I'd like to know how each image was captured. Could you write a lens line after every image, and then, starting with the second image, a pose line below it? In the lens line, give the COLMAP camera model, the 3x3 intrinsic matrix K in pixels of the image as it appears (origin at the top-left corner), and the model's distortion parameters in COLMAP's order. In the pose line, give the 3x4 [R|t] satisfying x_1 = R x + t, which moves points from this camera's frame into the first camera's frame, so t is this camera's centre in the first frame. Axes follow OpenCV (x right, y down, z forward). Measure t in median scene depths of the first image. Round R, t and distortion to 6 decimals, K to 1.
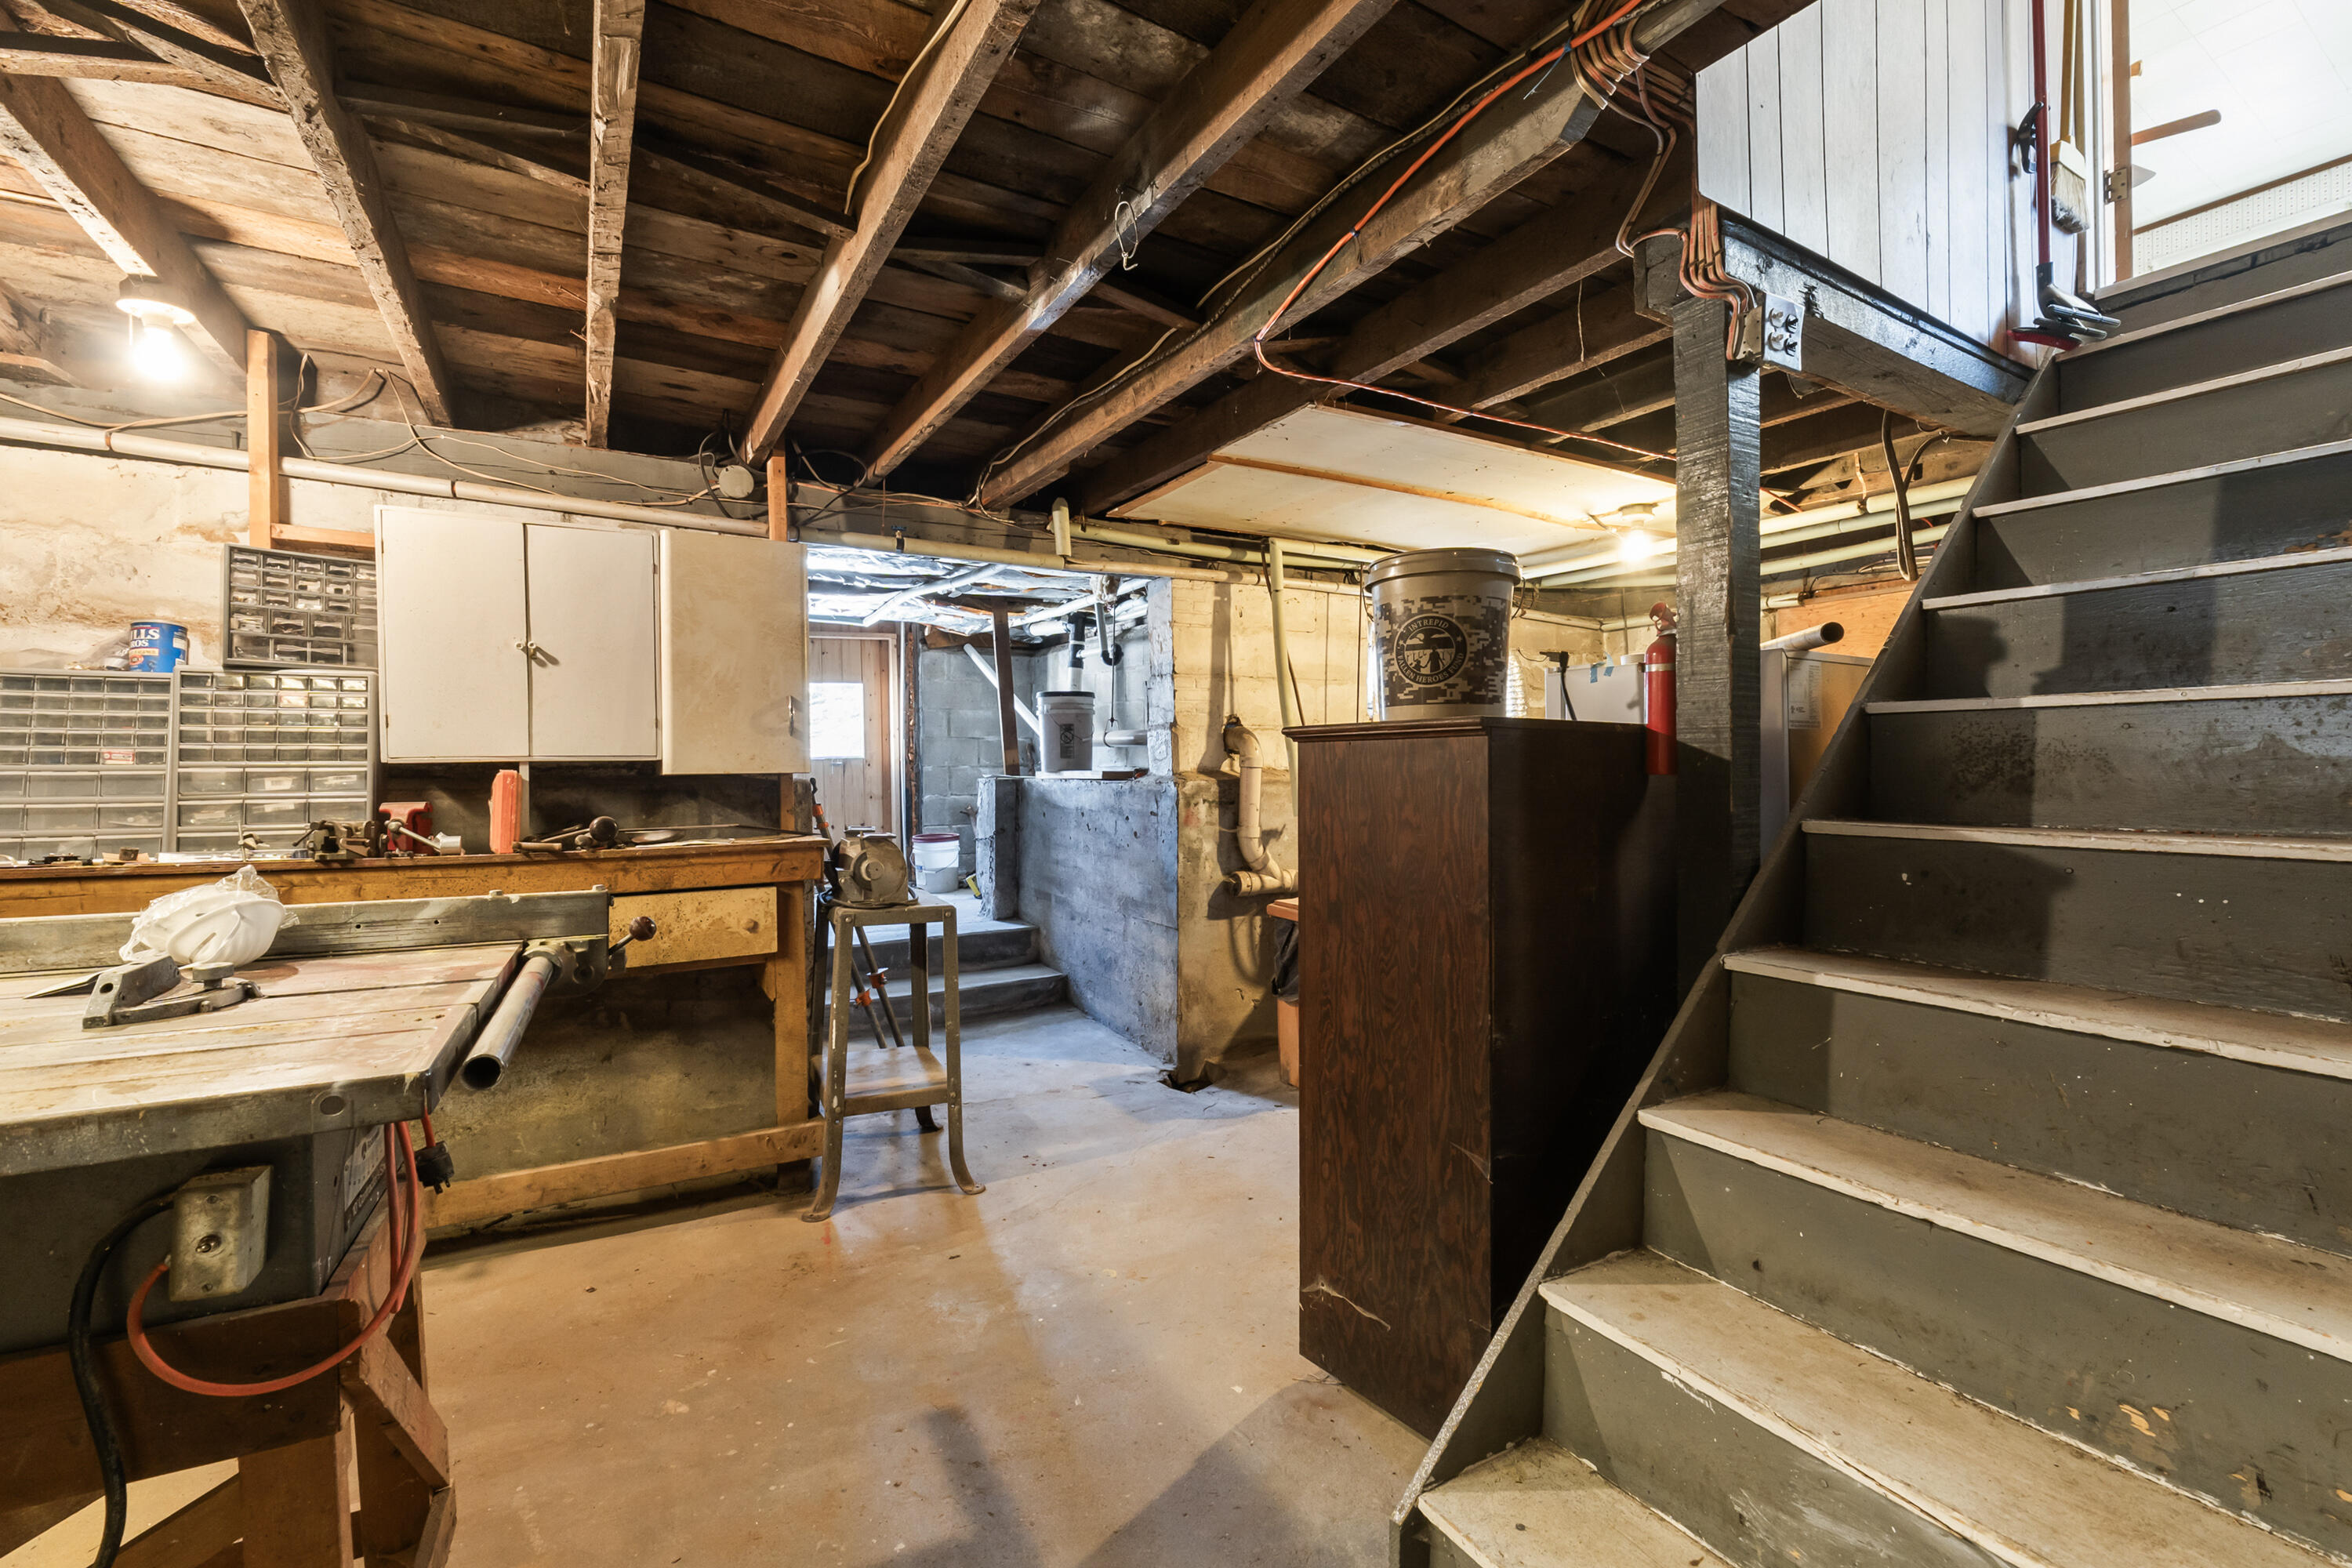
lens RADIAL K [[987.0, 0, 1179.4], [0, 987.0, 772.5], [0, 0, 1]] dist [-0.001512, -0.000235]
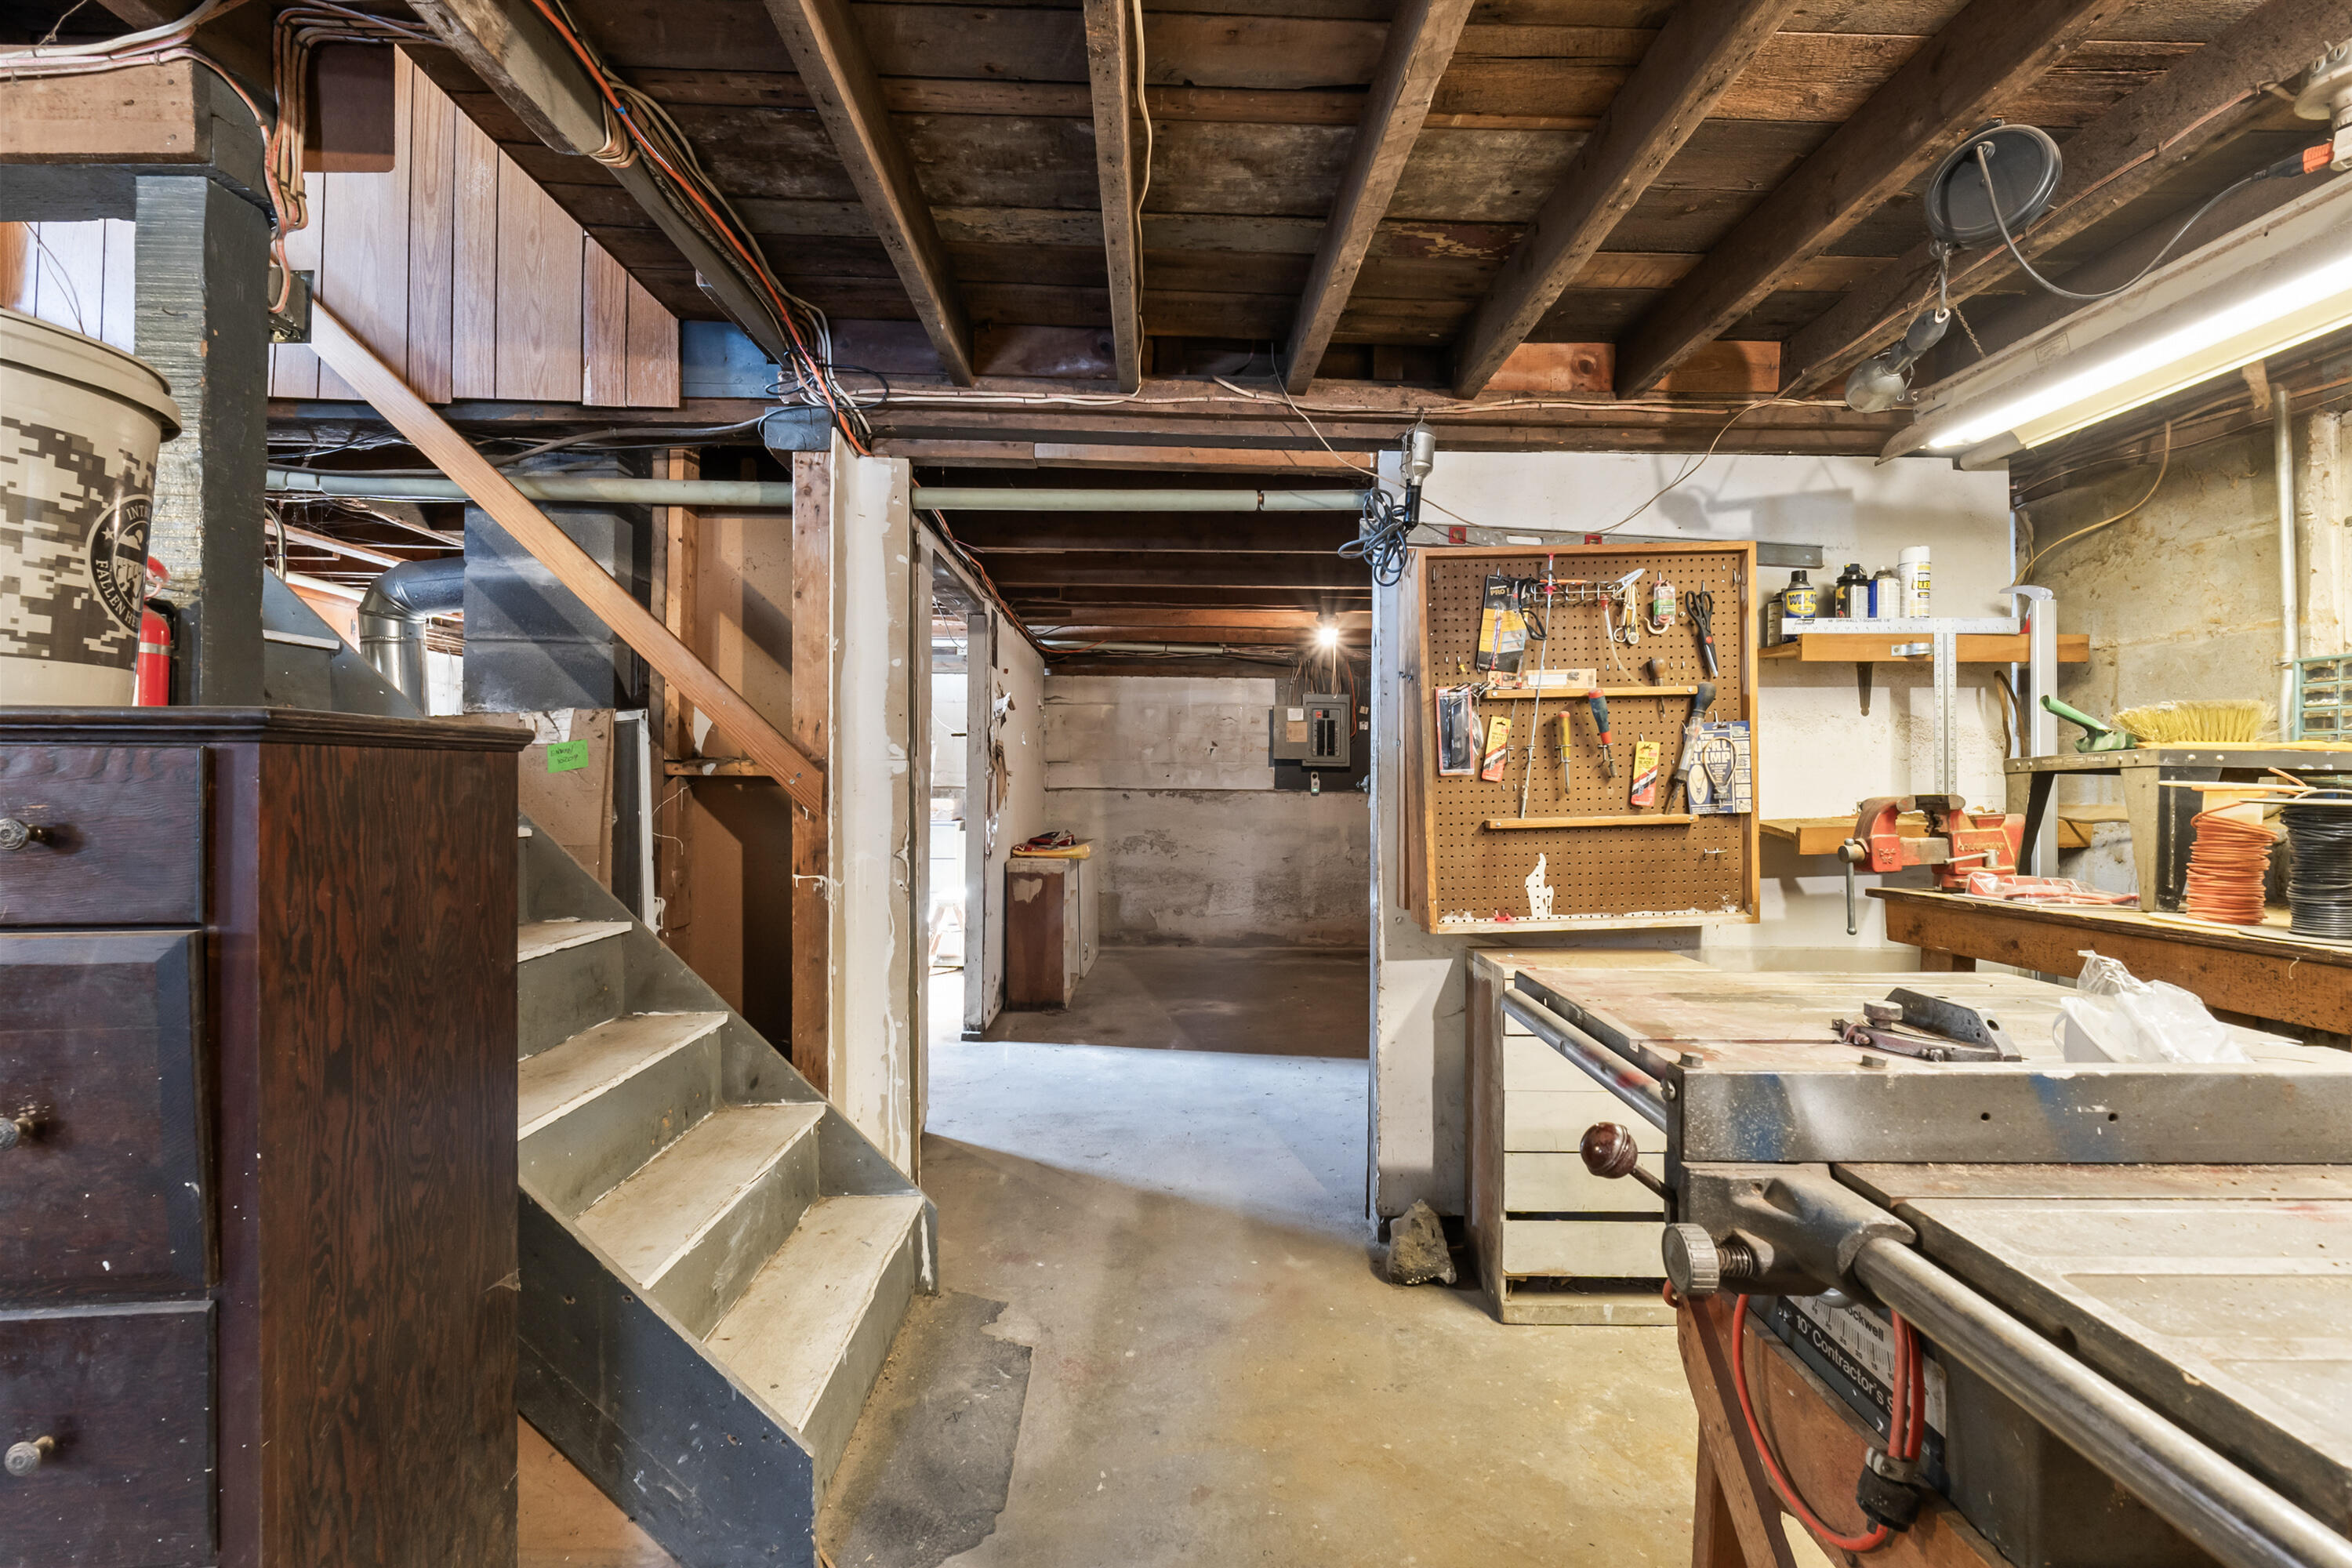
lens RADIAL K [[987.0, 0, 1172.1], [0, 987.0, 779.7], [0, 0, 1]] dist [-0.001512, -0.000235]
pose [[-0.866672, -0.003446, 0.498867, -0.179634], [-0.000711, 0.999984, 0.005671, -0.006239], [-0.498878, 0.004560, -0.866660, 0.451343]]
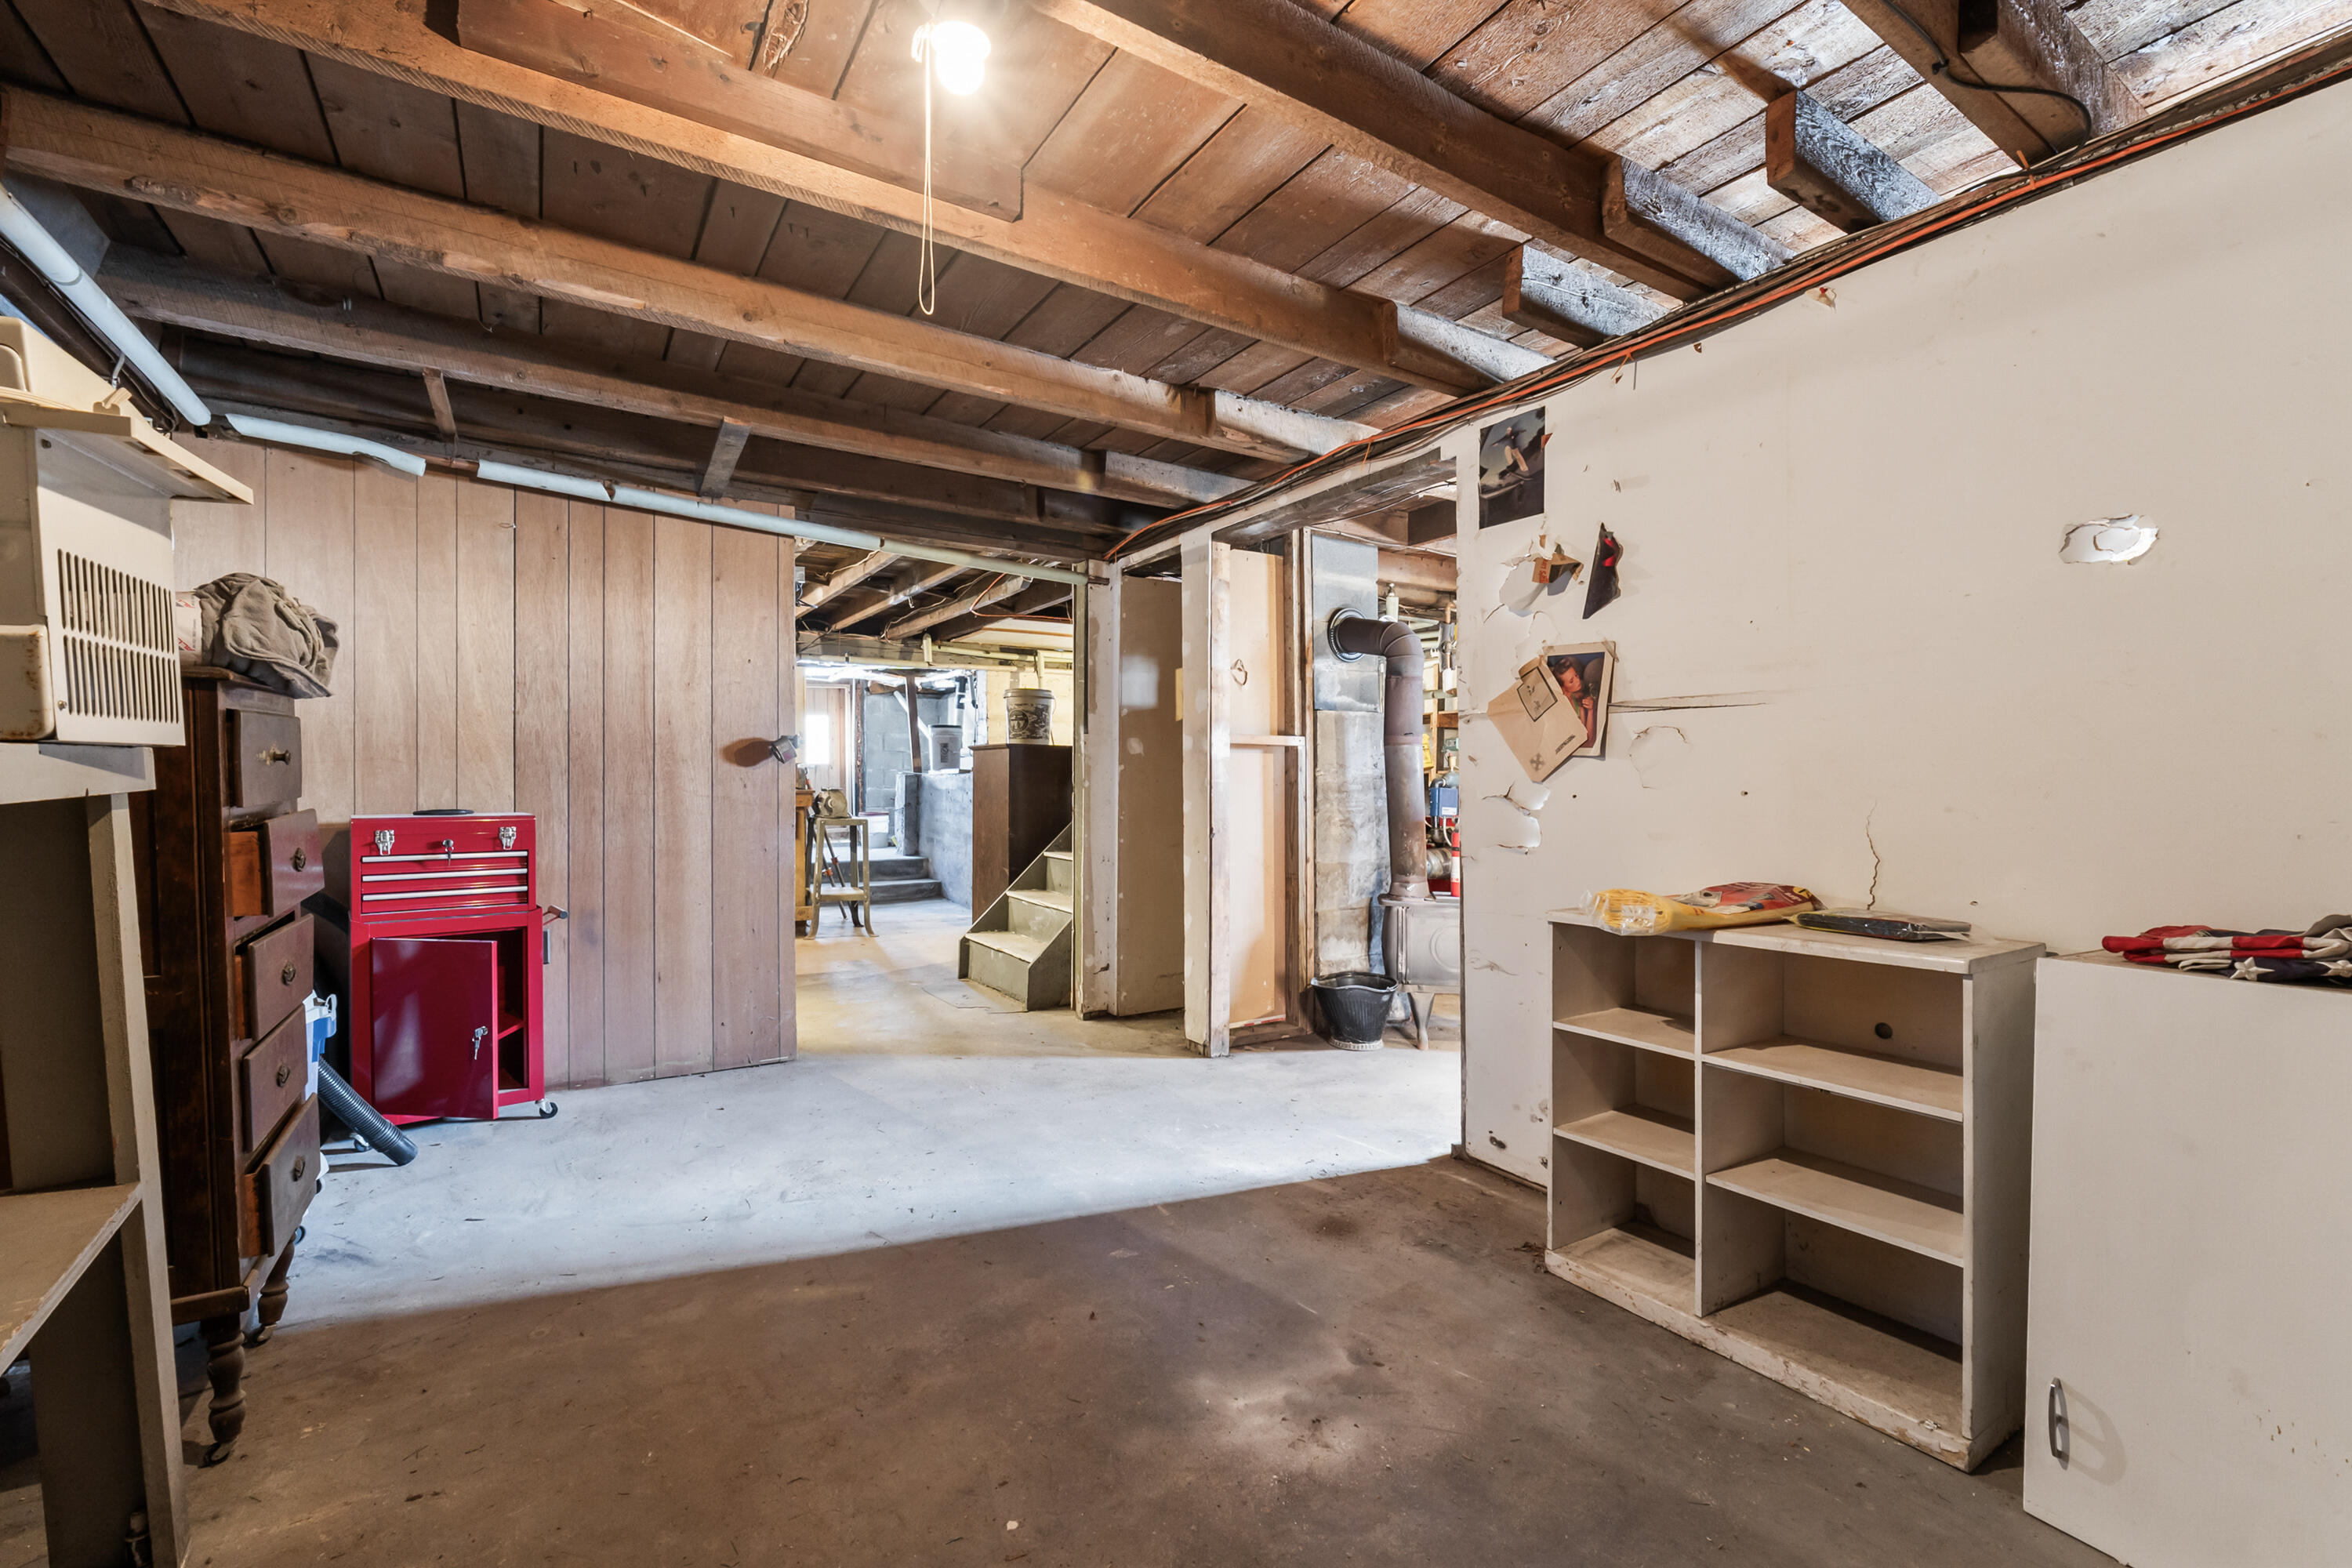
lens RADIAL K [[987.0, 0, 1167.1], [0, 987.0, 782.7], [0, 0, 1]] dist [-0.001512, -0.000235]
pose [[0.999702, 0.007114, 0.023348, 0.259630], [-0.006921, 0.999941, -0.008330, 0.035442], [-0.023406, 0.008166, 0.999693, -0.827334]]
